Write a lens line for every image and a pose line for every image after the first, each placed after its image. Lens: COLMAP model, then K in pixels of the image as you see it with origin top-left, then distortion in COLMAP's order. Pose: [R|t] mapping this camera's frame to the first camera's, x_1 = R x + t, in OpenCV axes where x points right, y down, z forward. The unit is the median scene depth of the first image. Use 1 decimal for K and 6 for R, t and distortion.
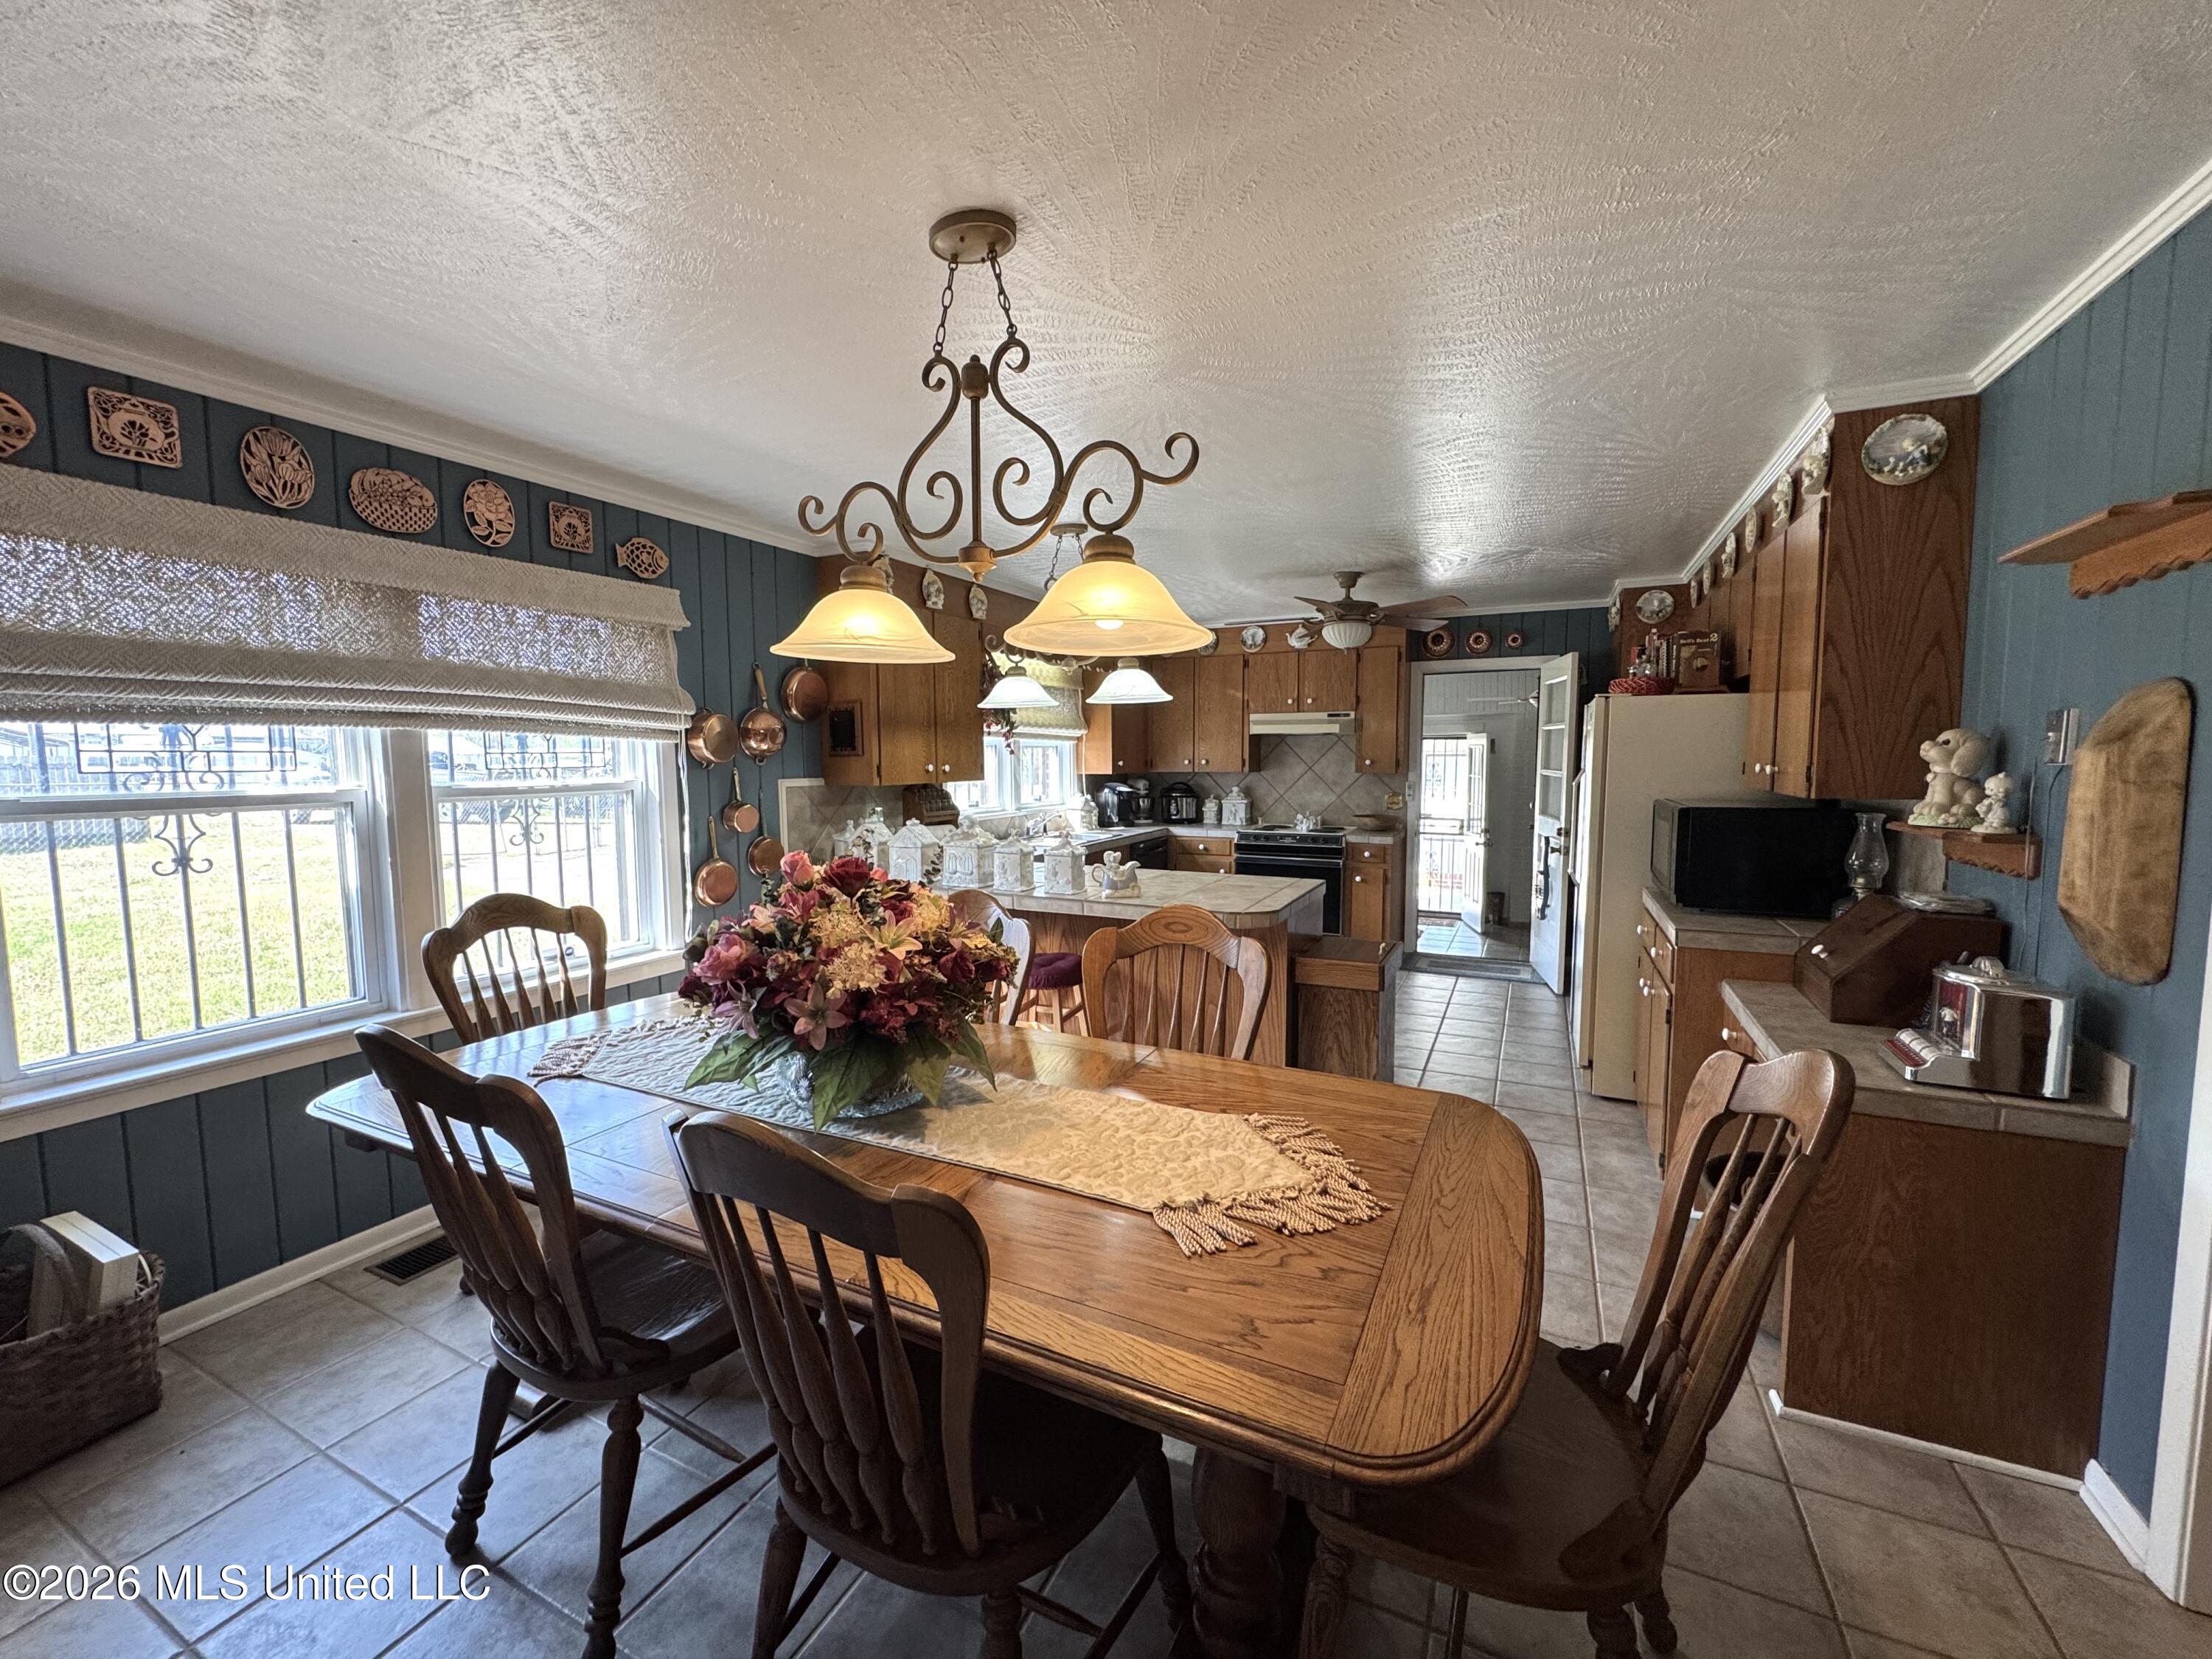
lens RADIAL K [[884.9, 0, 1101.6], [0, 884.9, 831.4], [0, 0, 1]] dist [-0.002975, 0.000026]
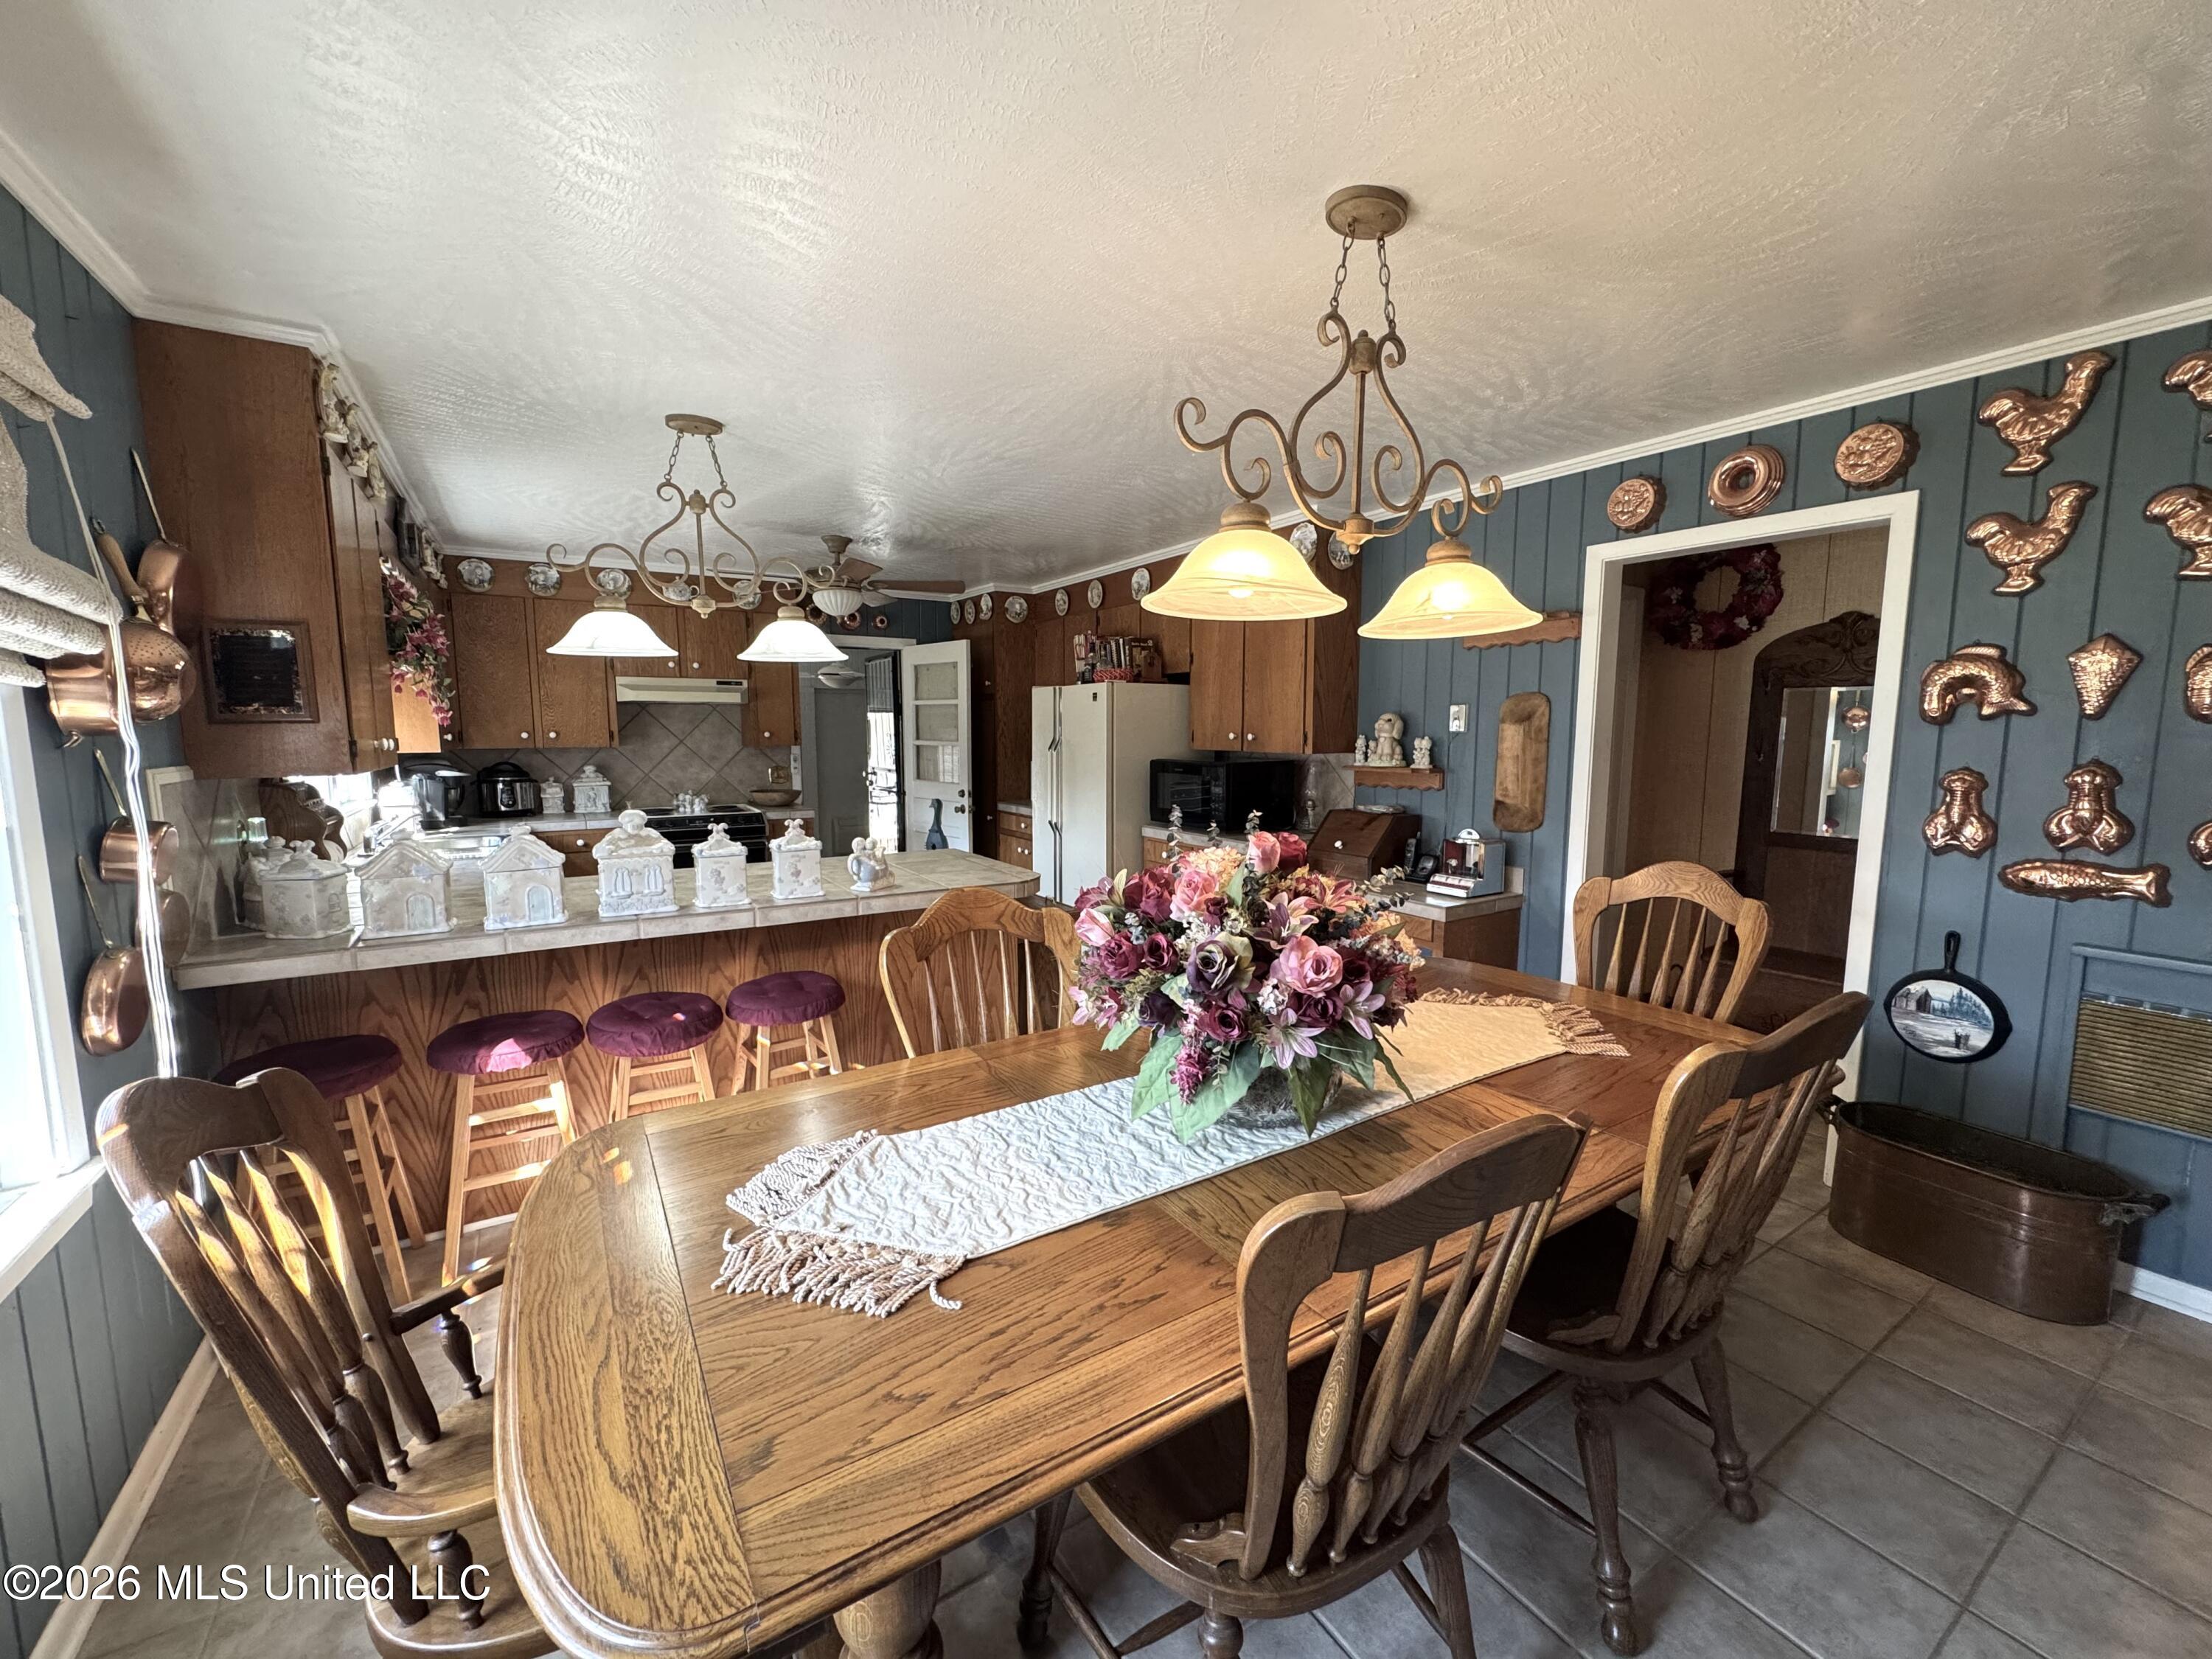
lens RADIAL K [[884.9, 0, 1106.7], [0, 884.9, 828.0], [0, 0, 1]] dist [-0.002975, 0.000026]
pose [[0.519754, -0.091738, 0.849376, -0.472425], [0.070919, 0.995419, 0.064115, -0.019558], [-0.851367, 0.026913, 0.523880, 0.282889]]
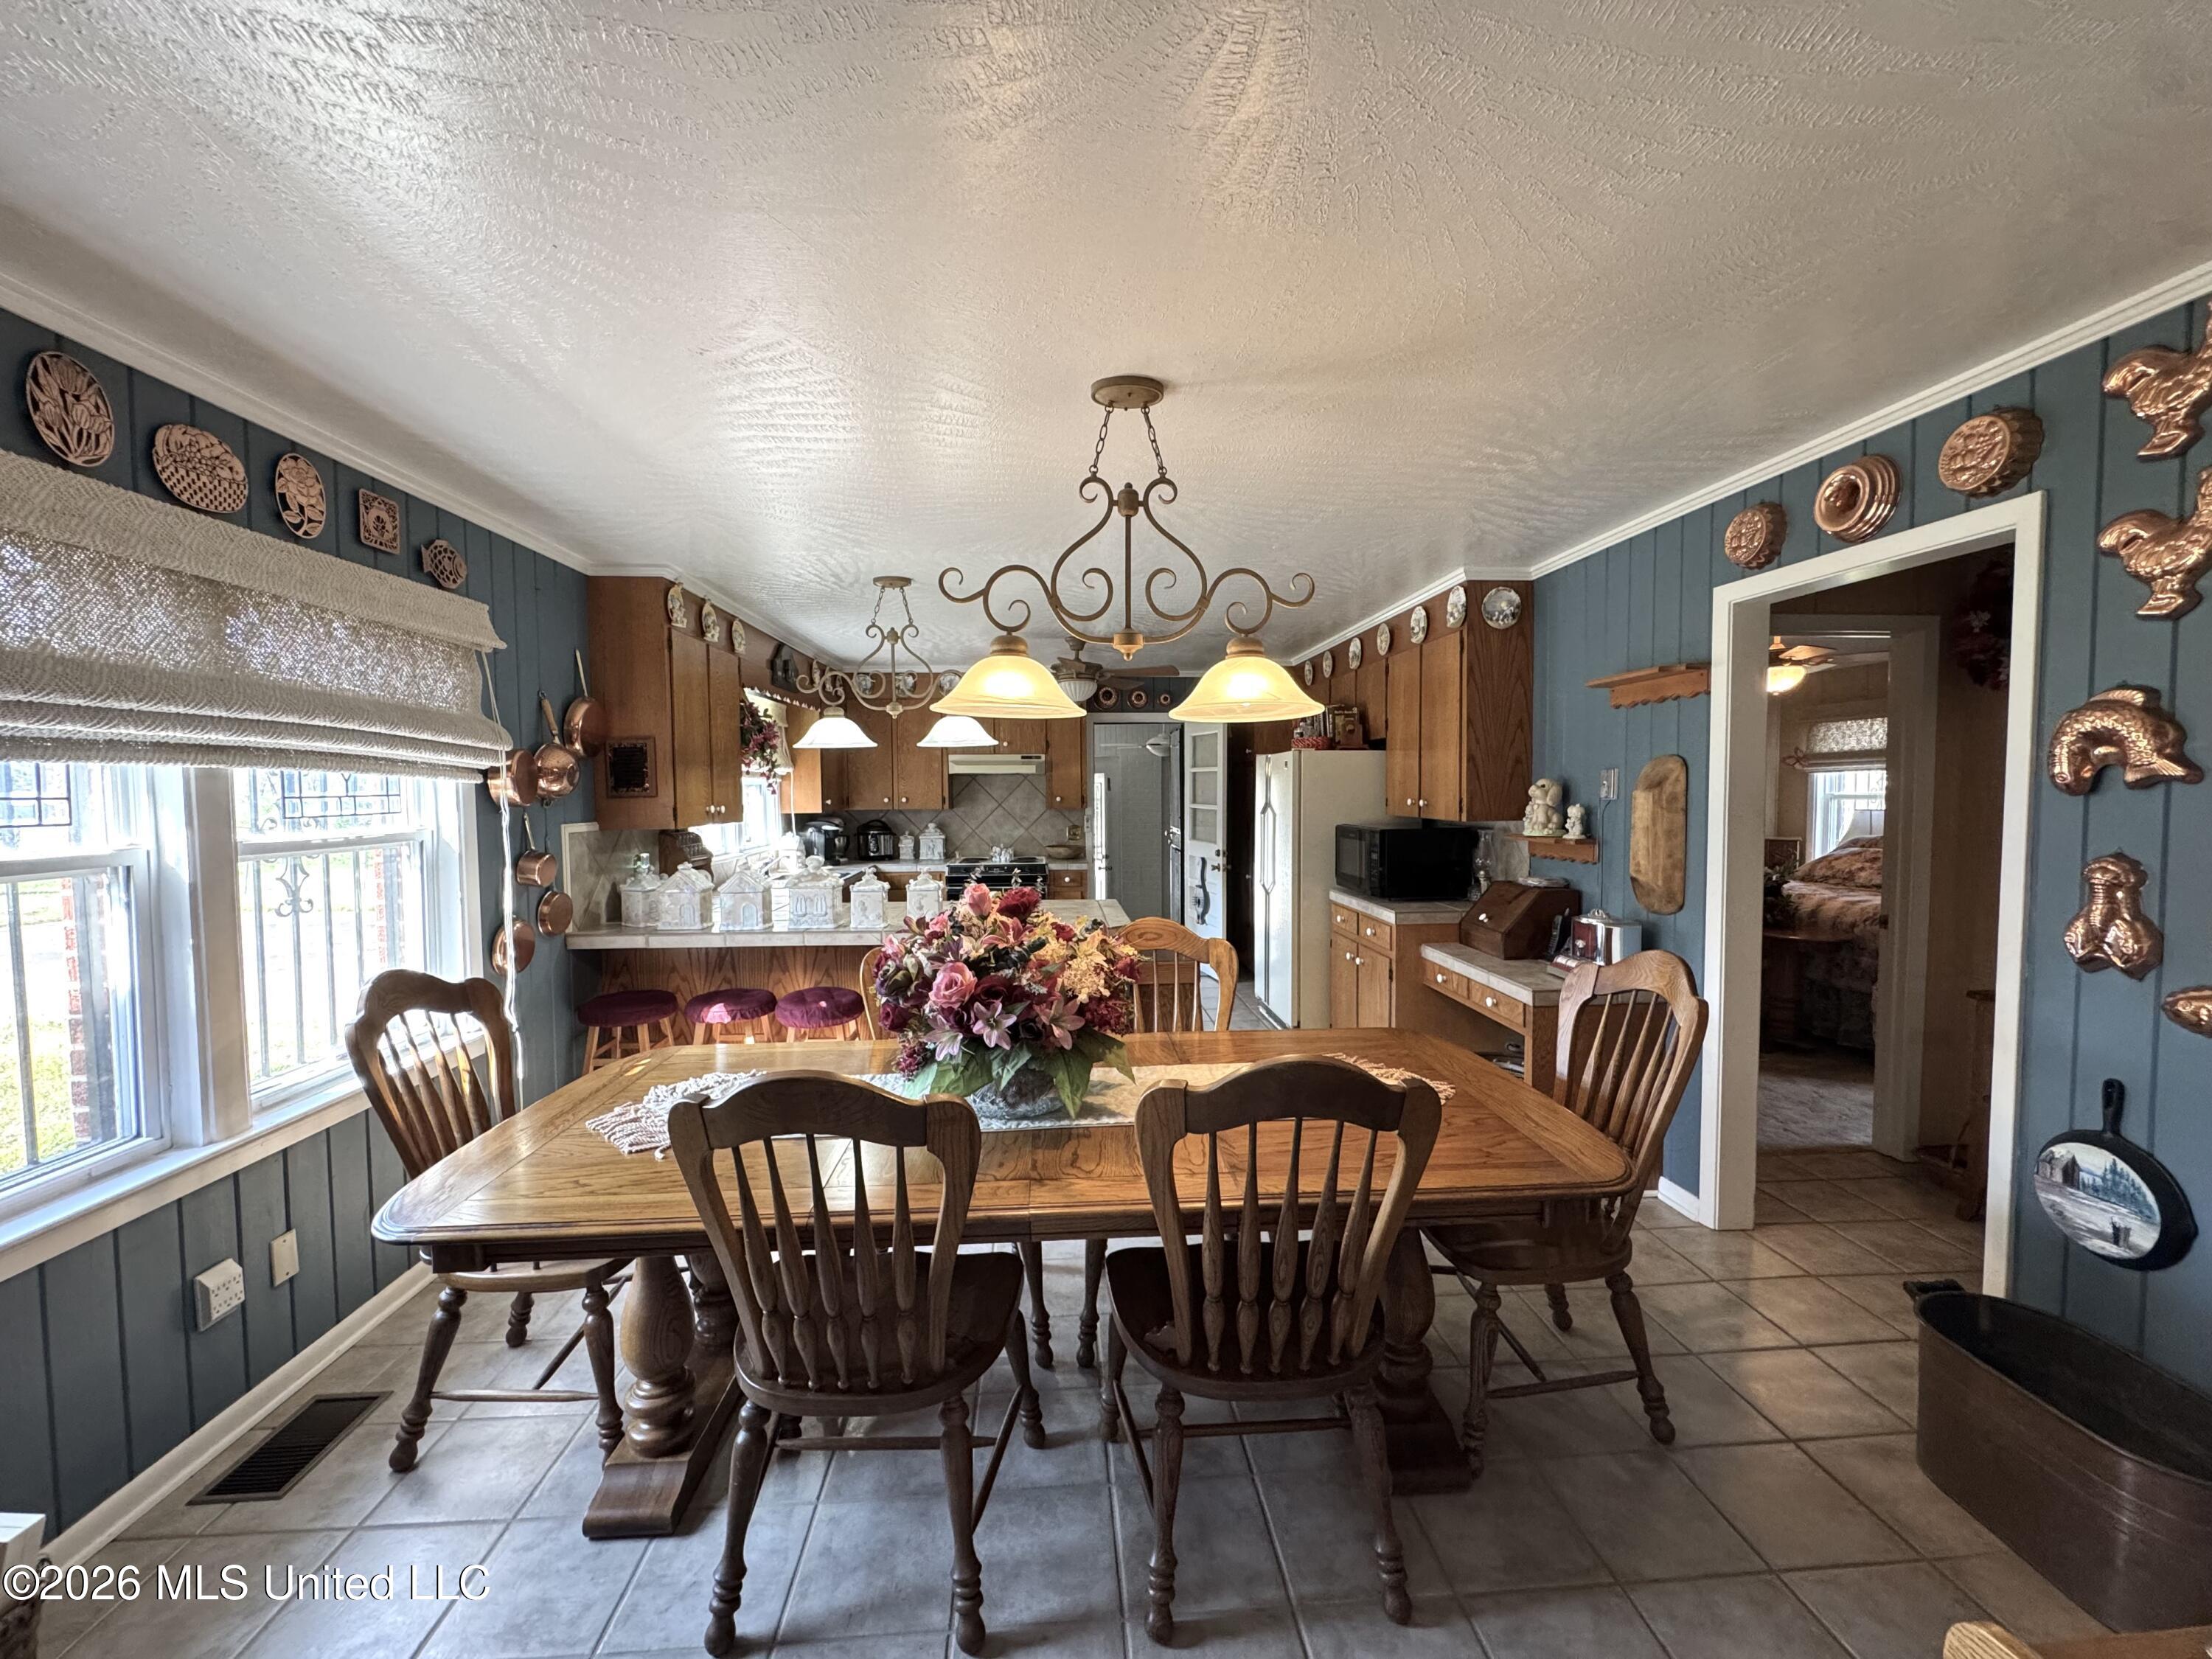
lens RADIAL K [[884.9, 0, 1104.4], [0, 884.9, 826.2], [0, 0, 1]] dist [-0.002975, 0.000026]
pose [[0.866119, -0.022840, 0.499315, -0.315254], [0.045952, 0.998364, -0.034040, -0.002708], [-0.497721, 0.052427, 0.865751, -0.020027]]
